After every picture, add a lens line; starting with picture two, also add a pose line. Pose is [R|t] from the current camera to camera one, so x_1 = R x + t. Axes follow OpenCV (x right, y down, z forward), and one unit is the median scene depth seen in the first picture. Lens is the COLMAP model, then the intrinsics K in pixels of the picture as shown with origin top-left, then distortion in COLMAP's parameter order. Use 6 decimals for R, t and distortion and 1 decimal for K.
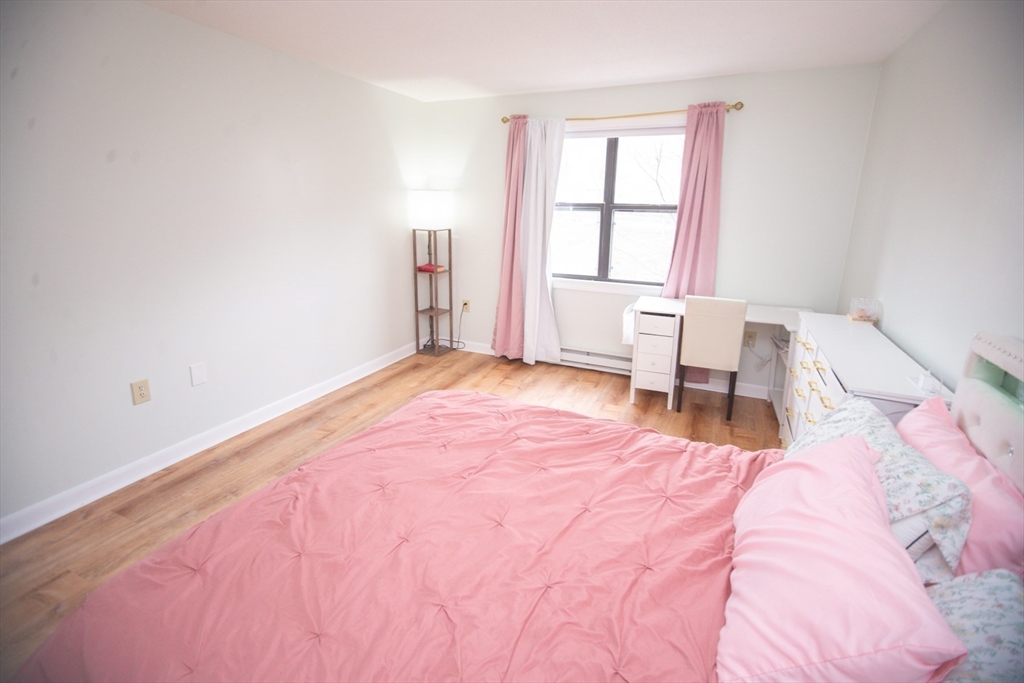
lens RADIAL K [[455.7, 0, 510.0], [0, 455.7, 347.3], [0, 0, 1]] dist [0.014229, -0.000006]
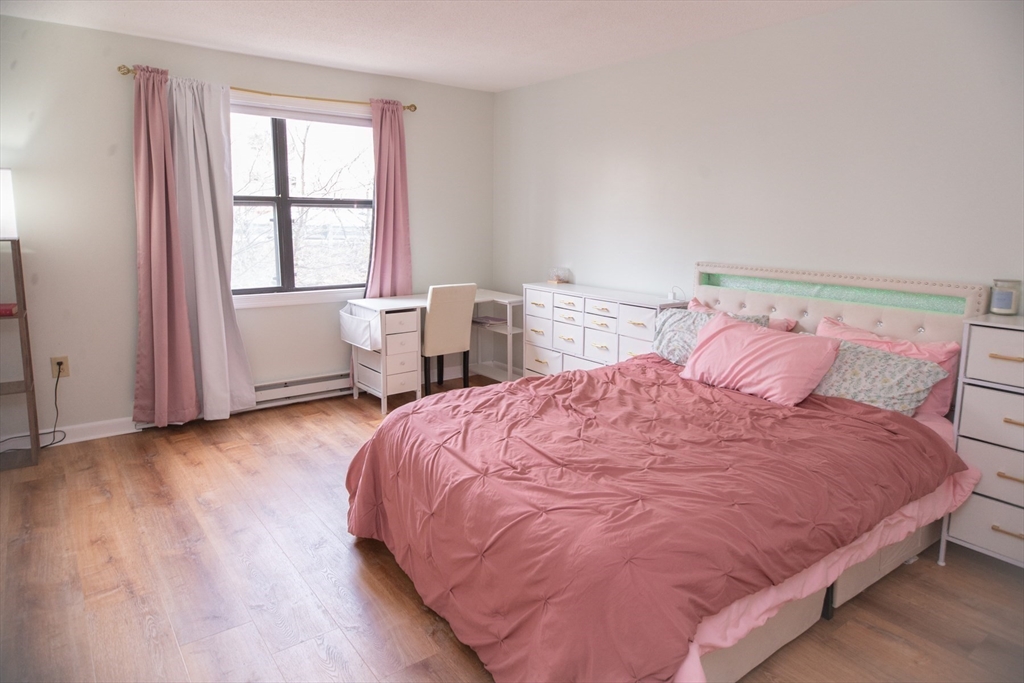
lens RADIAL K [[615.7, 0, 512.1], [0, 615.7, 392.9], [0, 0, 1]] dist [0.000495, 0.000467]
pose [[0.483330, -0.251461, 0.838546, -0.623897], [0.257562, 0.956310, 0.138319, -0.023324], [-0.836692, 0.149123, 0.526980, 0.120292]]
